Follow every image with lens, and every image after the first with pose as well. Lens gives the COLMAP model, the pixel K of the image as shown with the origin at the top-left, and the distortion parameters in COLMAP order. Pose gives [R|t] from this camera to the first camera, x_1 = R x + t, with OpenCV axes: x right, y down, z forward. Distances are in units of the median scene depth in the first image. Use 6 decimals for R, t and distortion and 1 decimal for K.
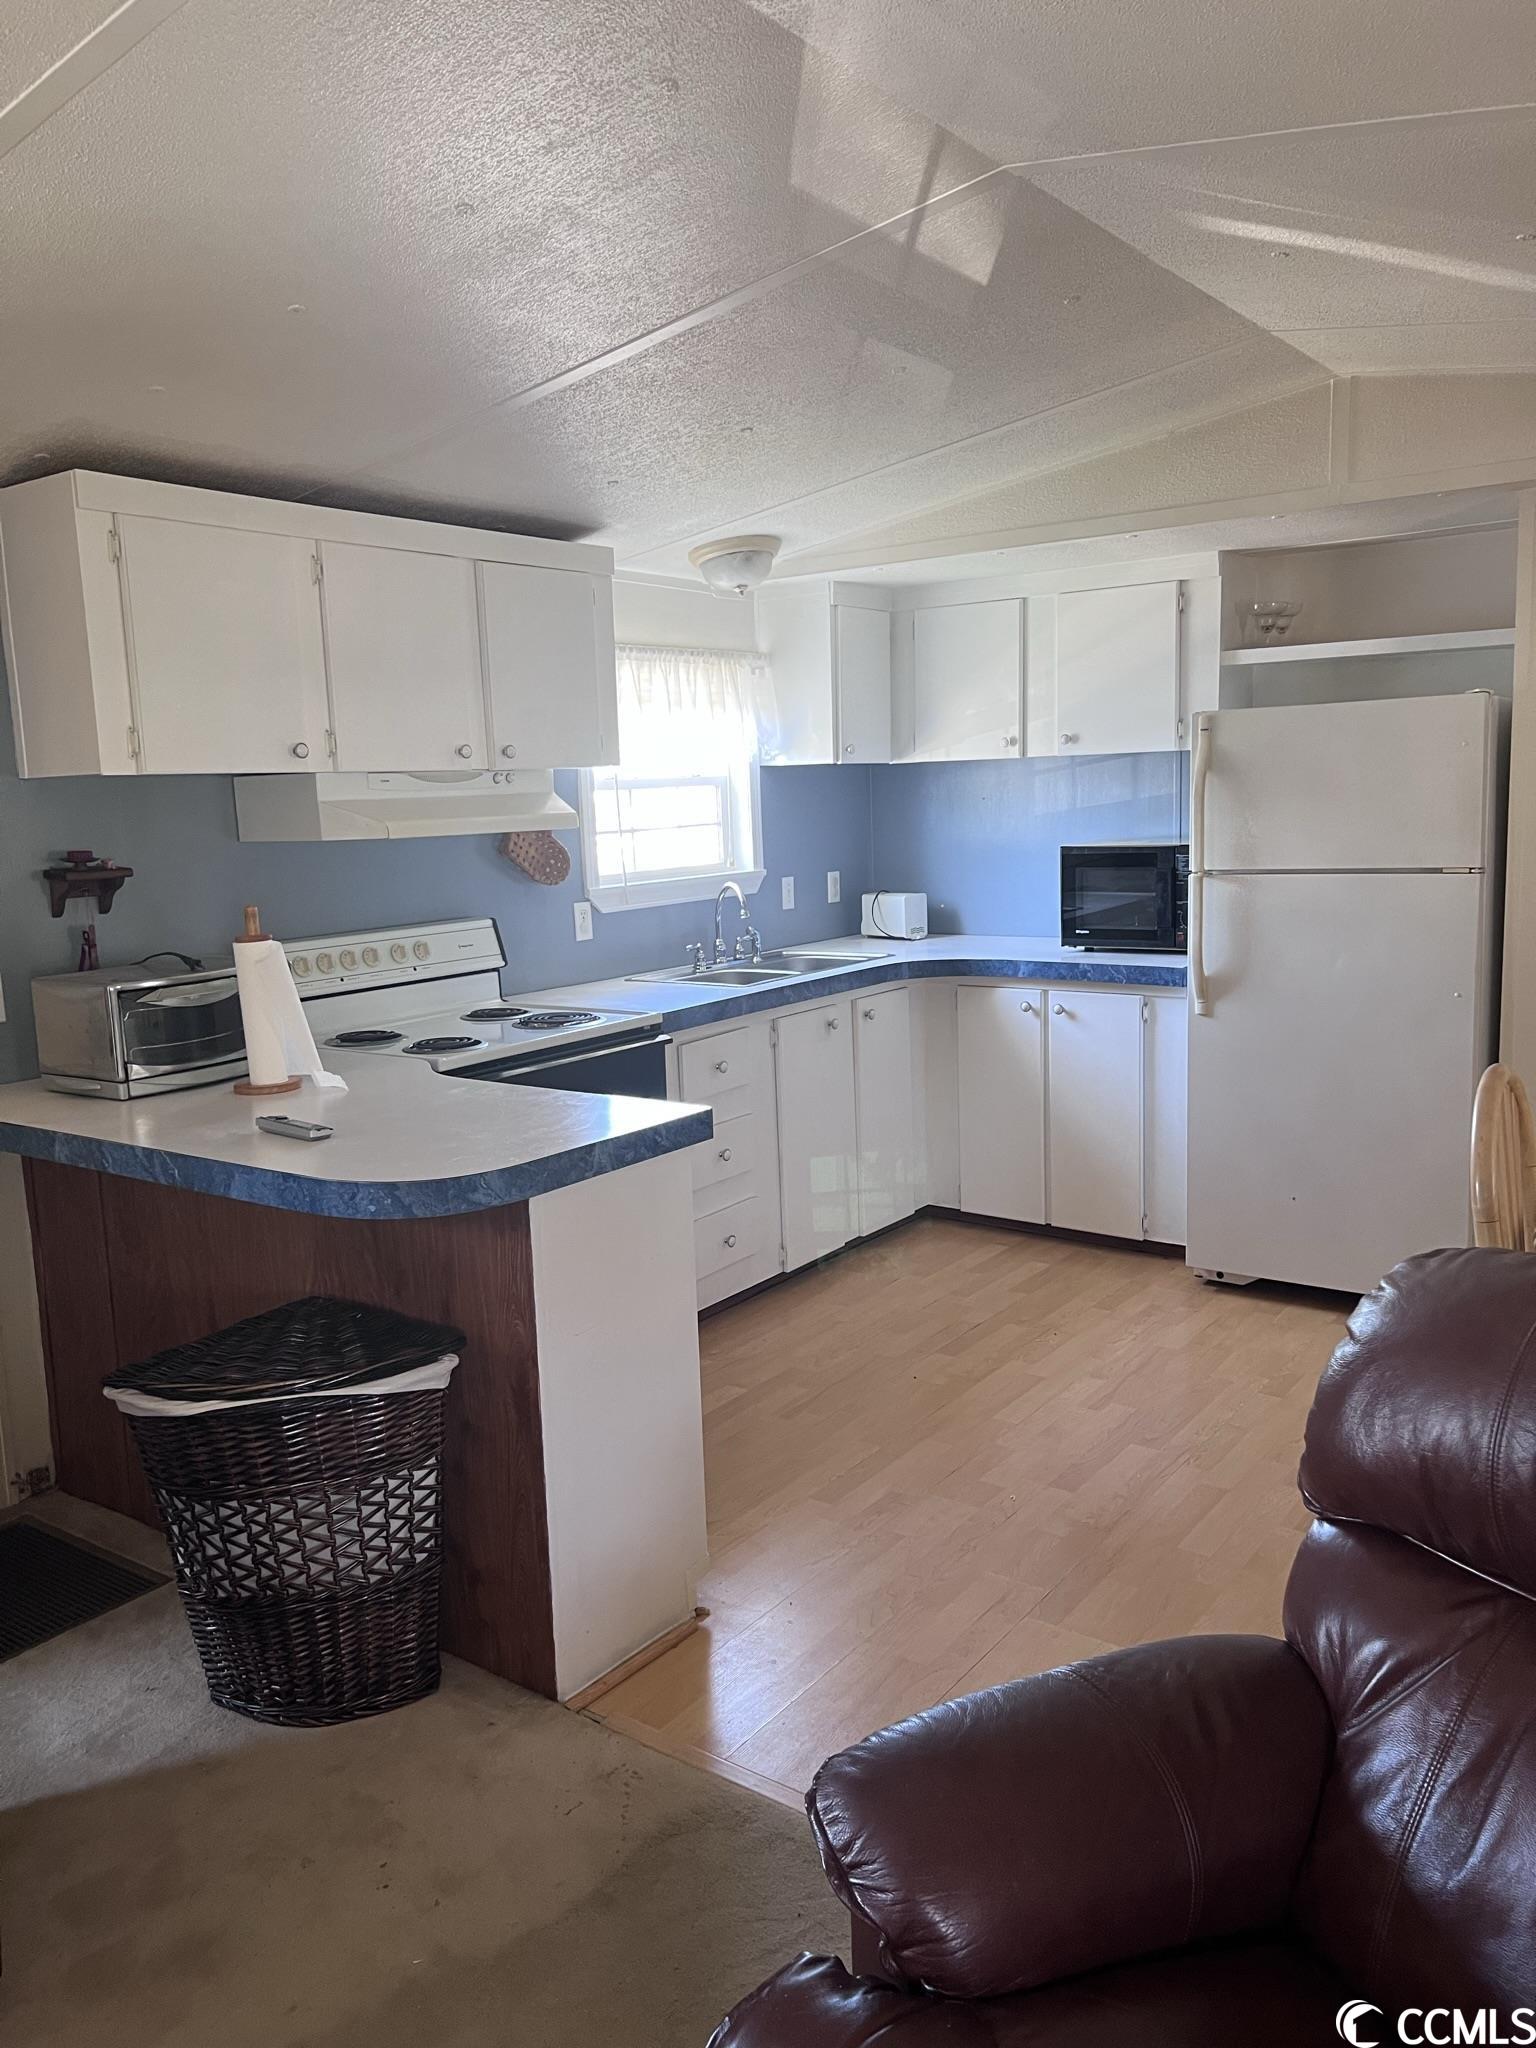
lens RADIAL K [[1569.4, 0, 768.0], [0, 1569.4, 1024.0], [0, 0, 1]] dist [0.071388, -0.080082]
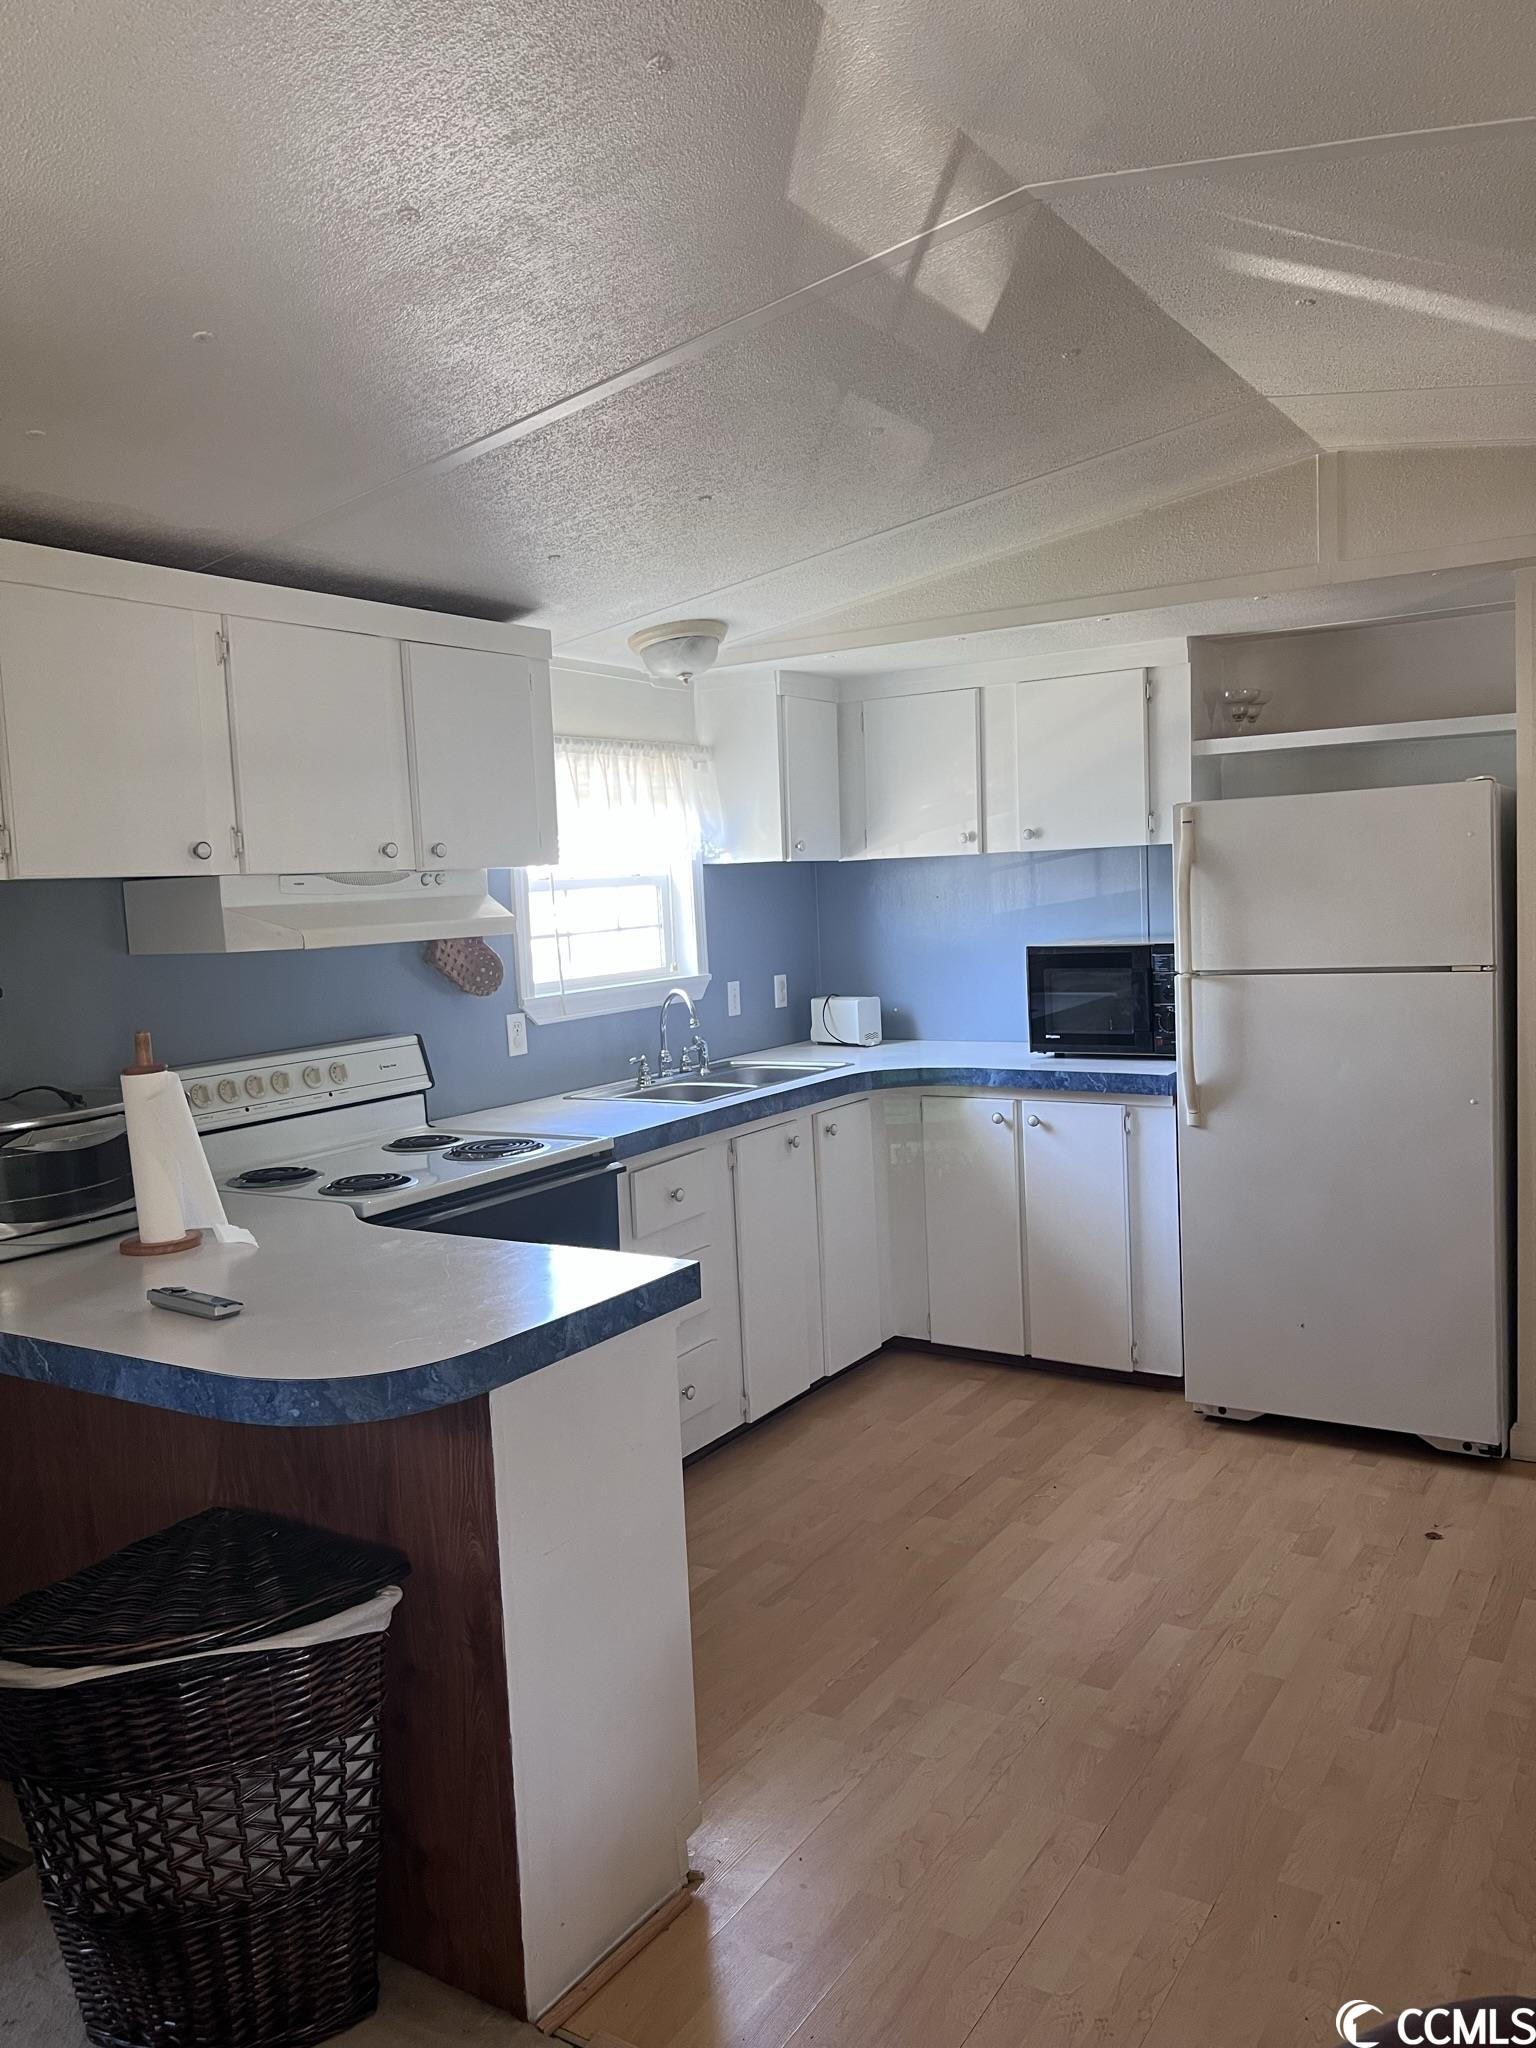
lens RADIAL K [[1558.5, 0, 769.7], [0, 1558.5, 1016.2], [0, 0, 1]] dist [0.065456, -0.069517]
pose [[0.997666, -0.015641, 0.066466, -0.038567], [0.020075, 0.997580, -0.066572, -0.016249], [-0.065264, 0.067751, 0.995565, 0.112301]]
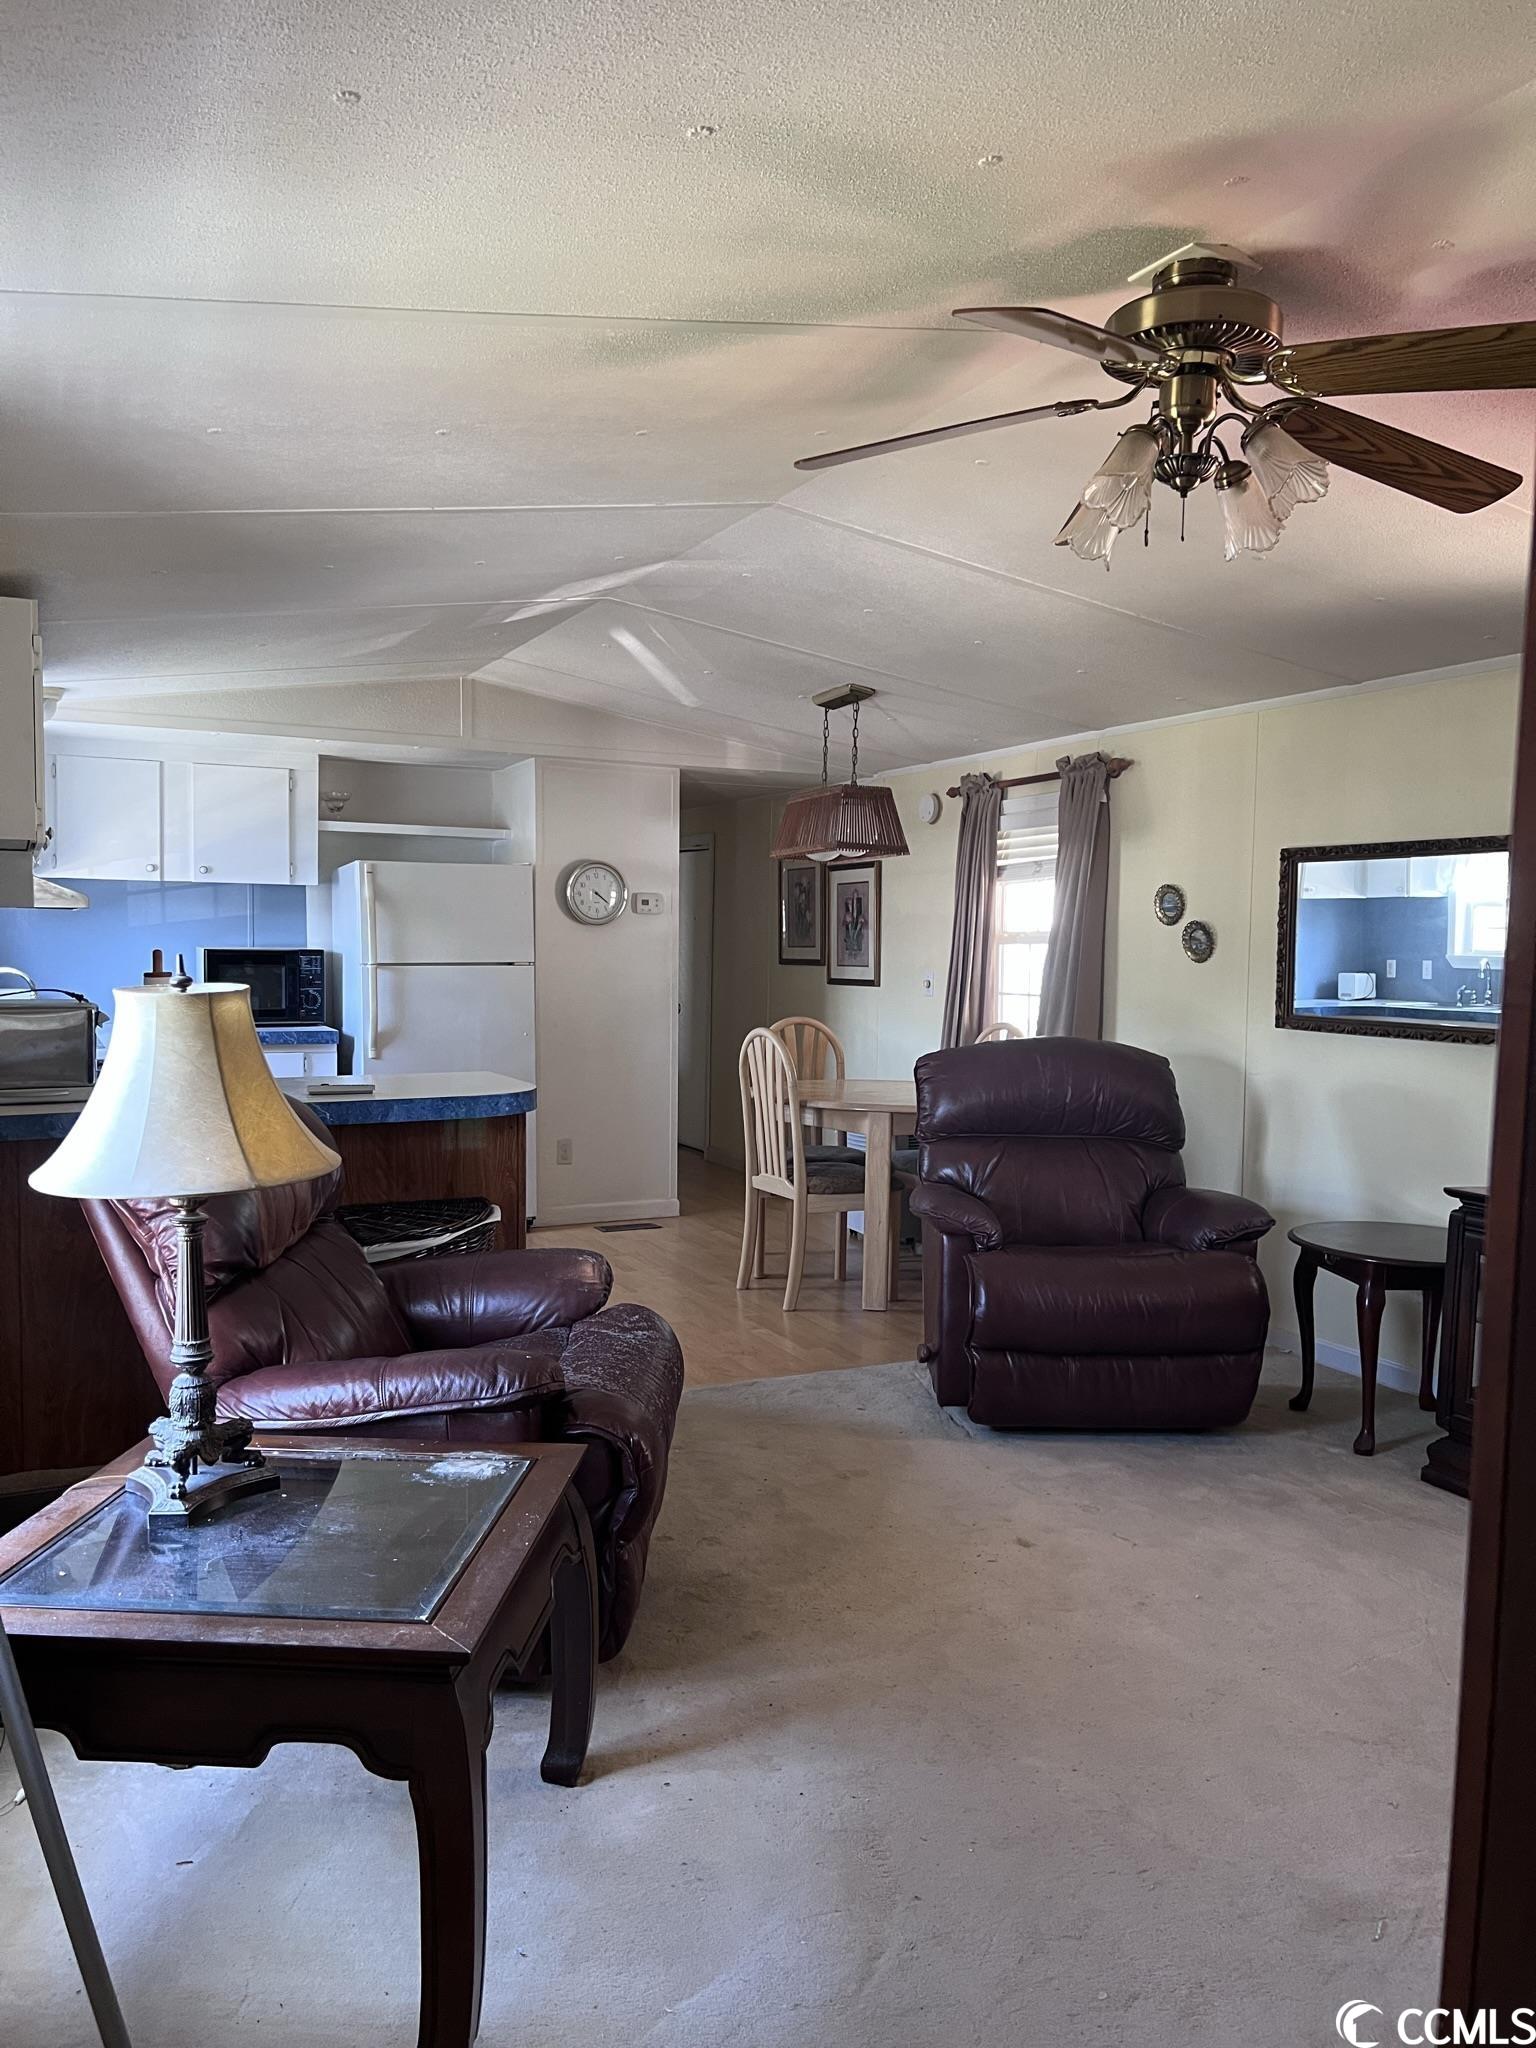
lens RADIAL K [[1558.5, 0, 769.7], [0, 1558.5, 1016.2], [0, 0, 1]] dist [0.065456, -0.069517]
pose [[0.457872, -0.000161, 0.889018, -1.013238], [0.106664, 0.992786, -0.054755, 0.087811], [-0.882596, 0.119897, 0.454586, -0.020820]]
